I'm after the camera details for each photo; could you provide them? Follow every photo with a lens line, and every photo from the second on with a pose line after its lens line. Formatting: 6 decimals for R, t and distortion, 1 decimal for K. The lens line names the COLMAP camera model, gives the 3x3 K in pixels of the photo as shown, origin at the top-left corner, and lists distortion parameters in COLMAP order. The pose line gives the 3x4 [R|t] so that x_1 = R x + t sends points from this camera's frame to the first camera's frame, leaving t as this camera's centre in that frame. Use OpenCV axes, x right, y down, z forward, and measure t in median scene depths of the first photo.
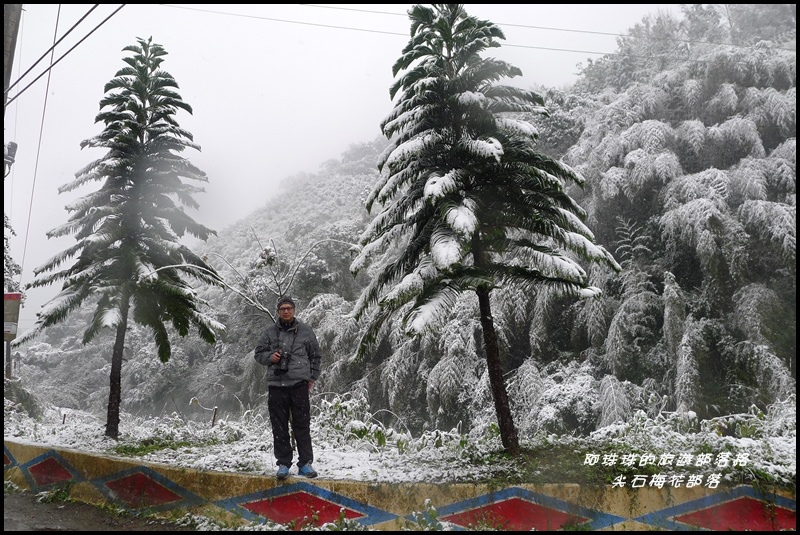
lens RADIAL K [[602.4, 0, 400.0], [0, 602.4, 267.5], [0, 0, 1]] dist [-0.001013, -0.000623]
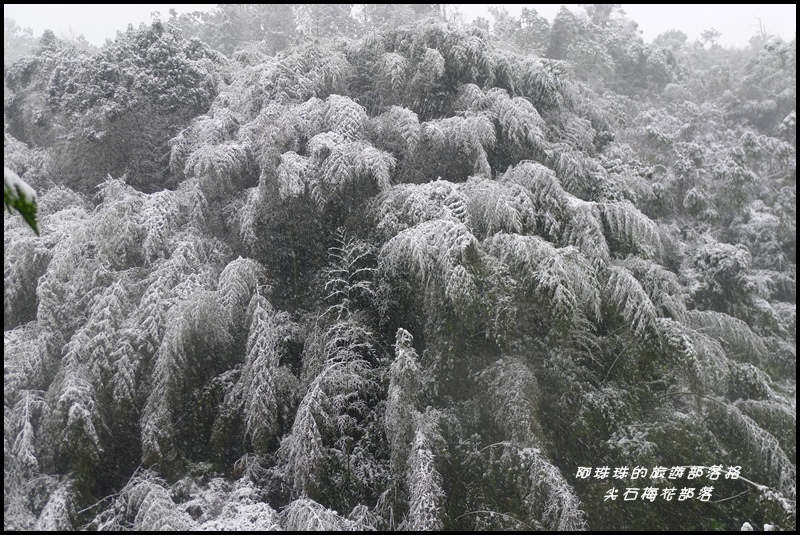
lens RADIAL K [[918.0, 0, 400.0], [0, 918.0, 267.5], [0, 0, 1]] dist [-0.067893, 0.035923]
pose [[0.790922, 0.128769, 0.598215, -0.106294], [-0.076117, 0.990718, -0.112619, 0.047112], [-0.607164, 0.043538, 0.793382, 0.236635]]
